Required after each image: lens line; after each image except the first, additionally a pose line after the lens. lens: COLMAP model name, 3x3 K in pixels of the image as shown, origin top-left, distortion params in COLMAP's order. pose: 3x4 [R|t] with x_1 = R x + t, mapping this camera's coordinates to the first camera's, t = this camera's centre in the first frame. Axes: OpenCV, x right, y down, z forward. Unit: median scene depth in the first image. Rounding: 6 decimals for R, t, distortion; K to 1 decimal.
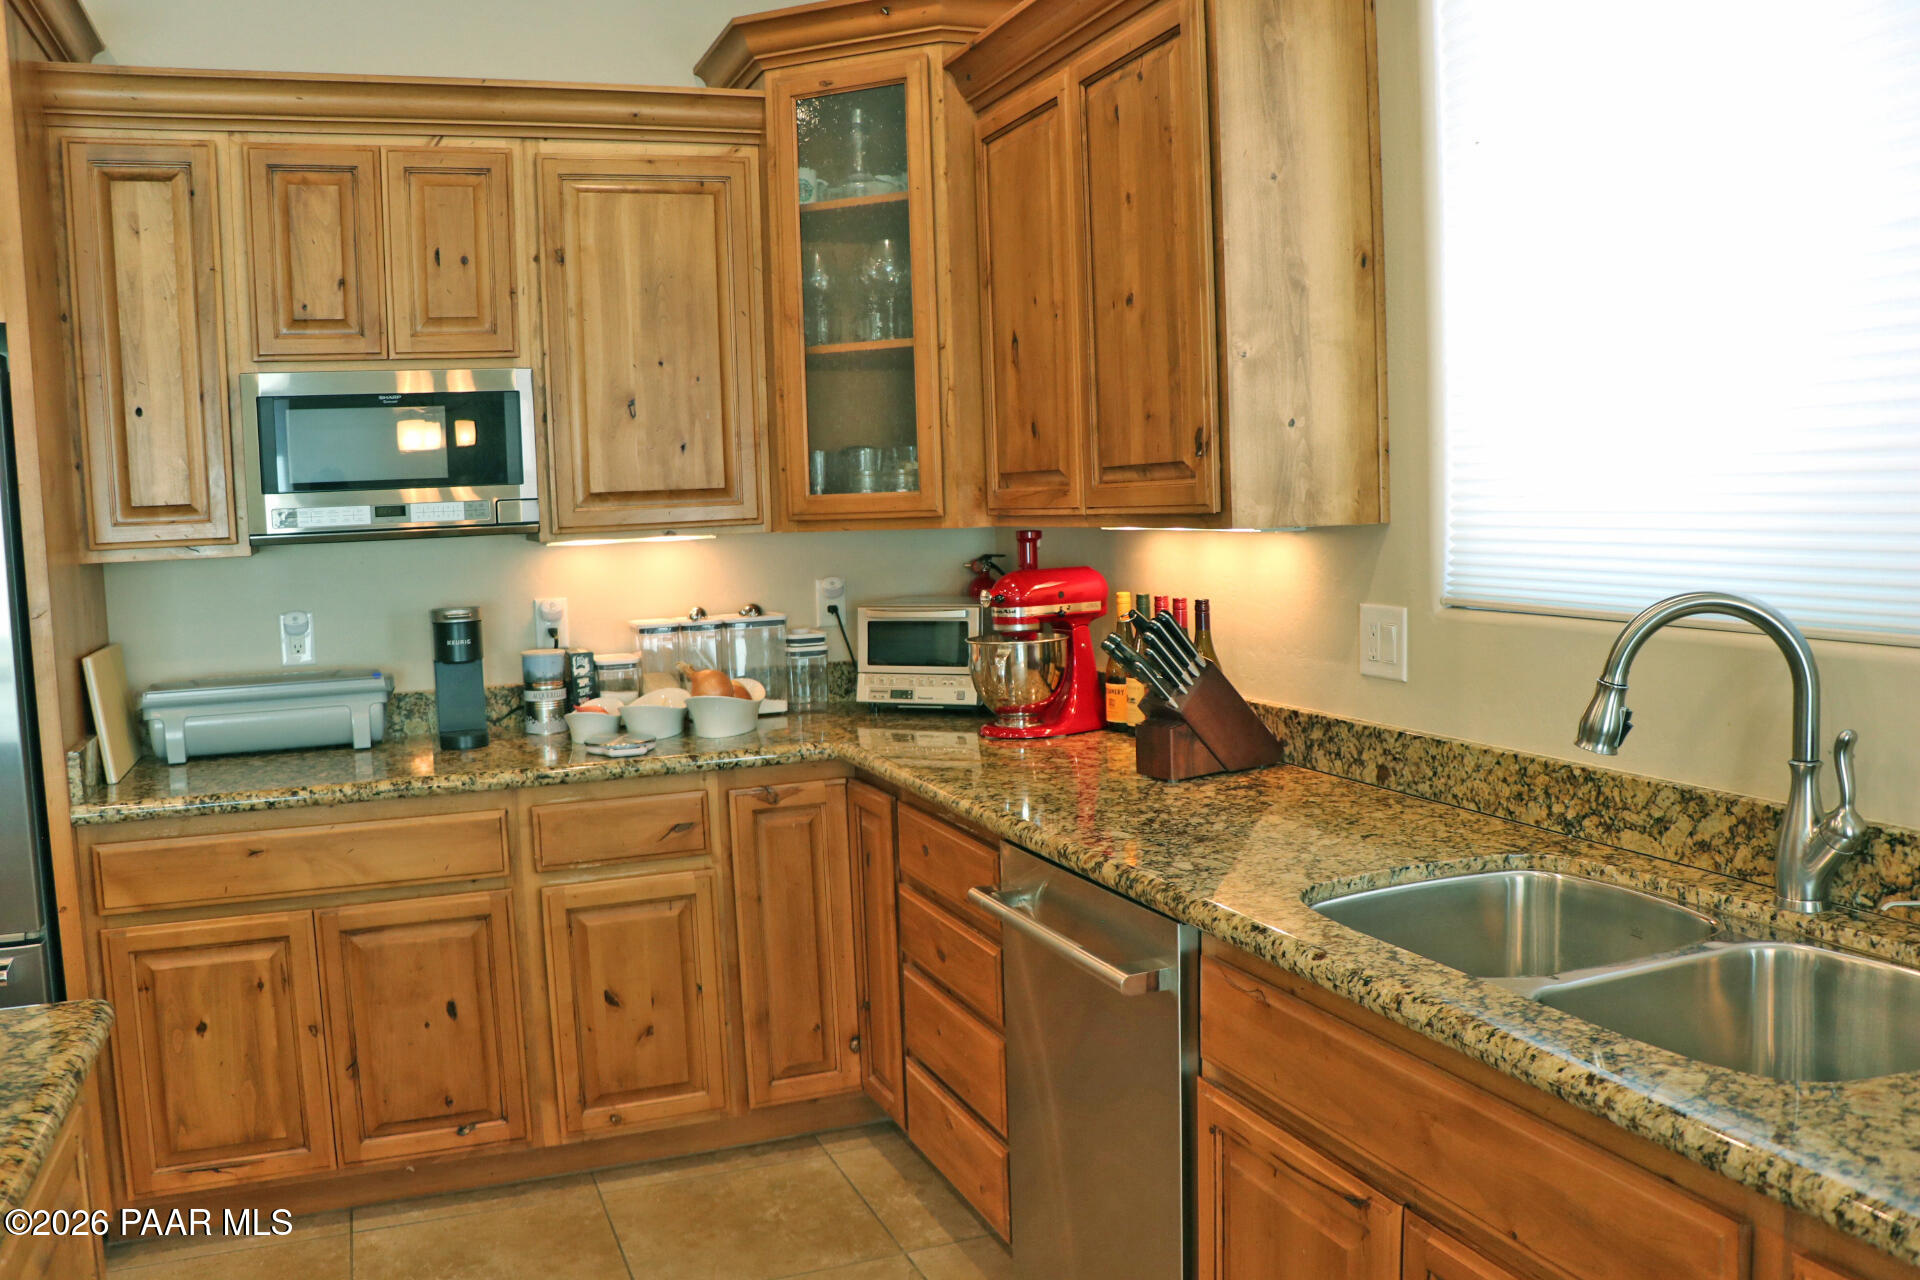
lens RADIAL K [[1561.7, 0, 946.5], [0, 1561.7, 646.9], [0, 0, 1]] dist [-0.189768, 0.153685]
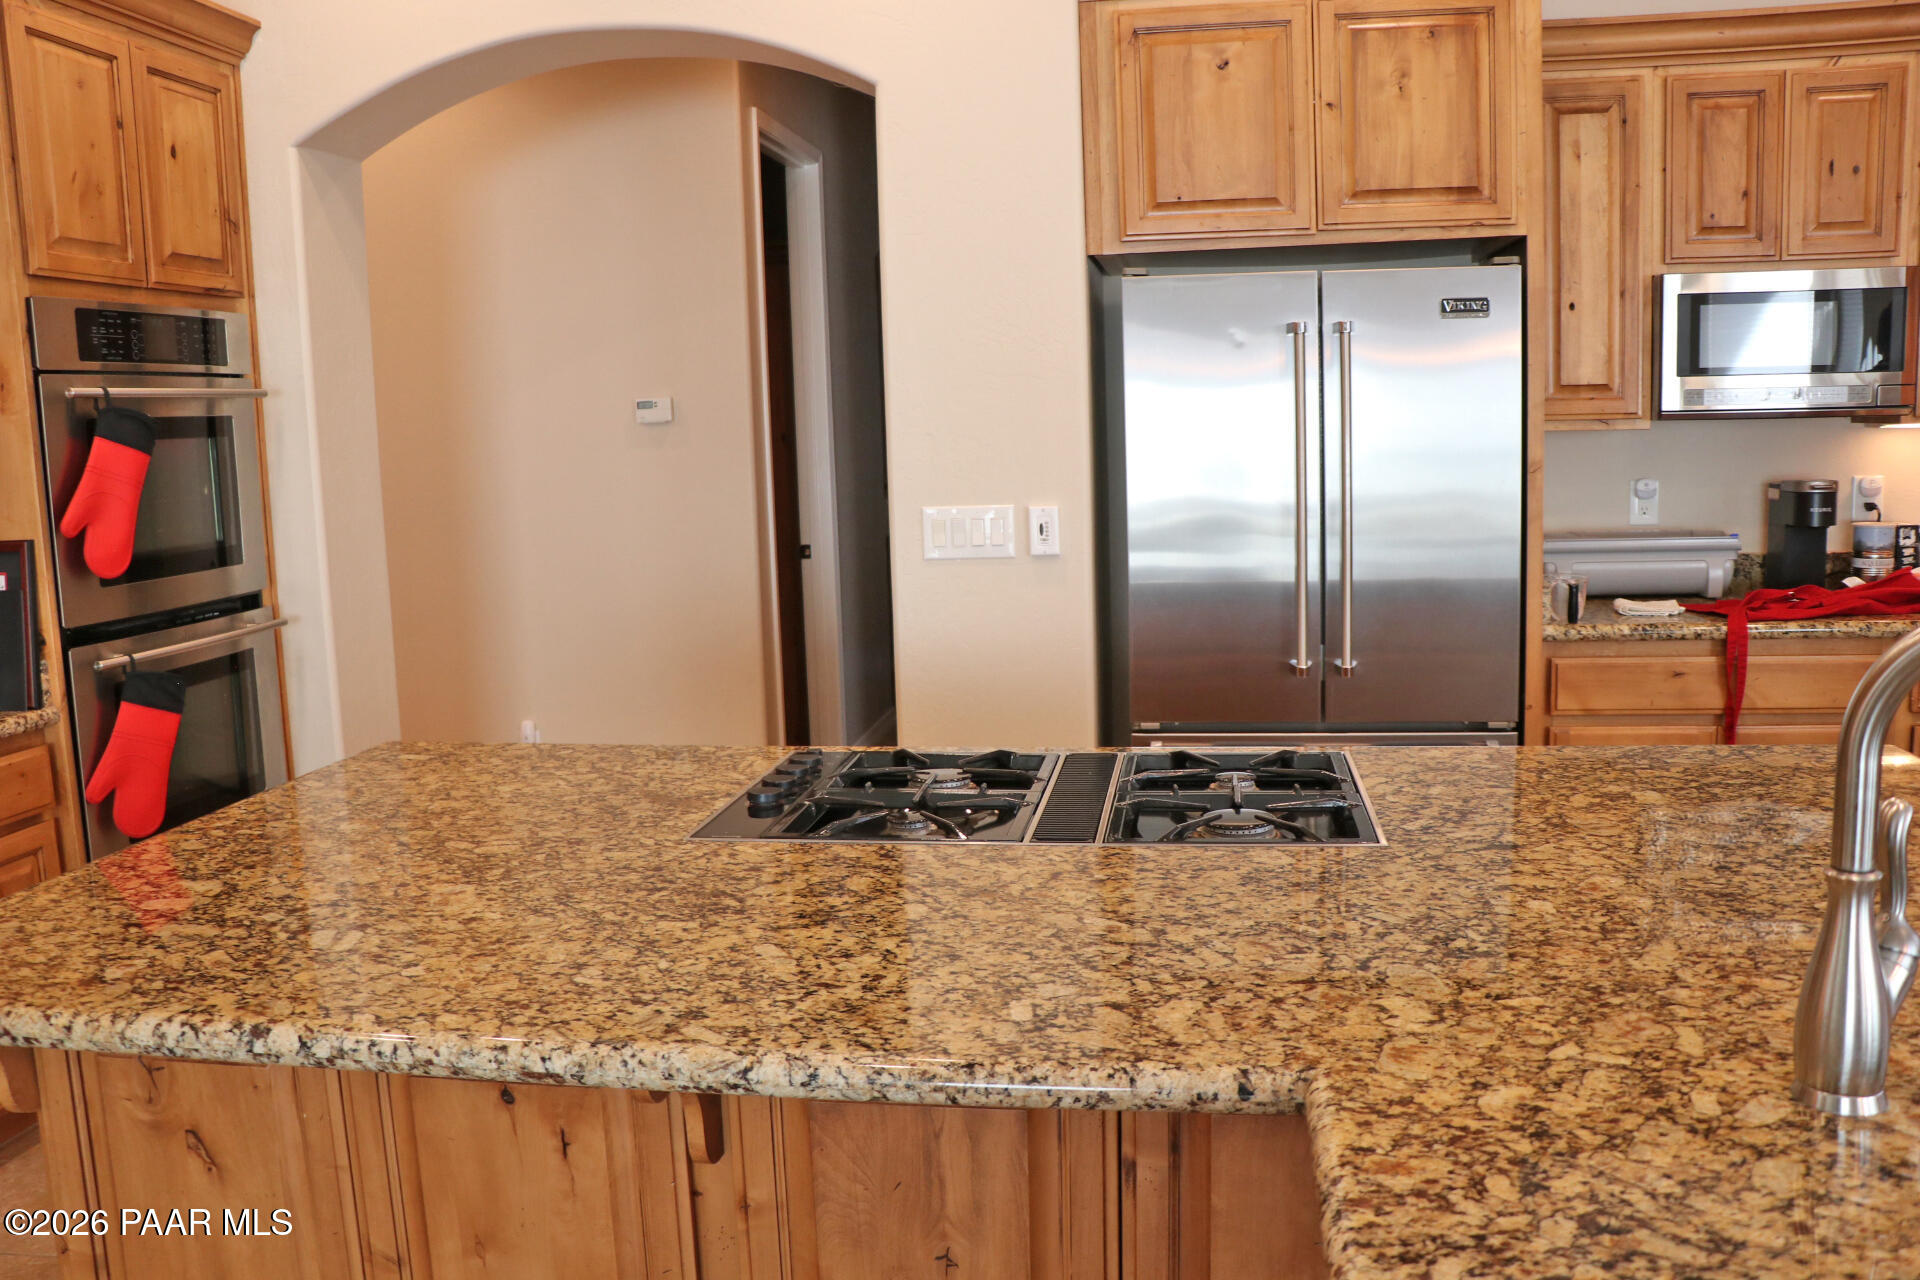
lens RADIAL K [[1561.7, 0, 946.5], [0, 1561.7, 646.9], [0, 0, 1]] dist [-0.189768, 0.153685]
pose [[0.859385, 0.074059, -0.505938, -0.333661], [-0.039253, 0.996091, 0.079132, 0.039675], [0.509821, -0.048145, 0.858933, -0.314083]]
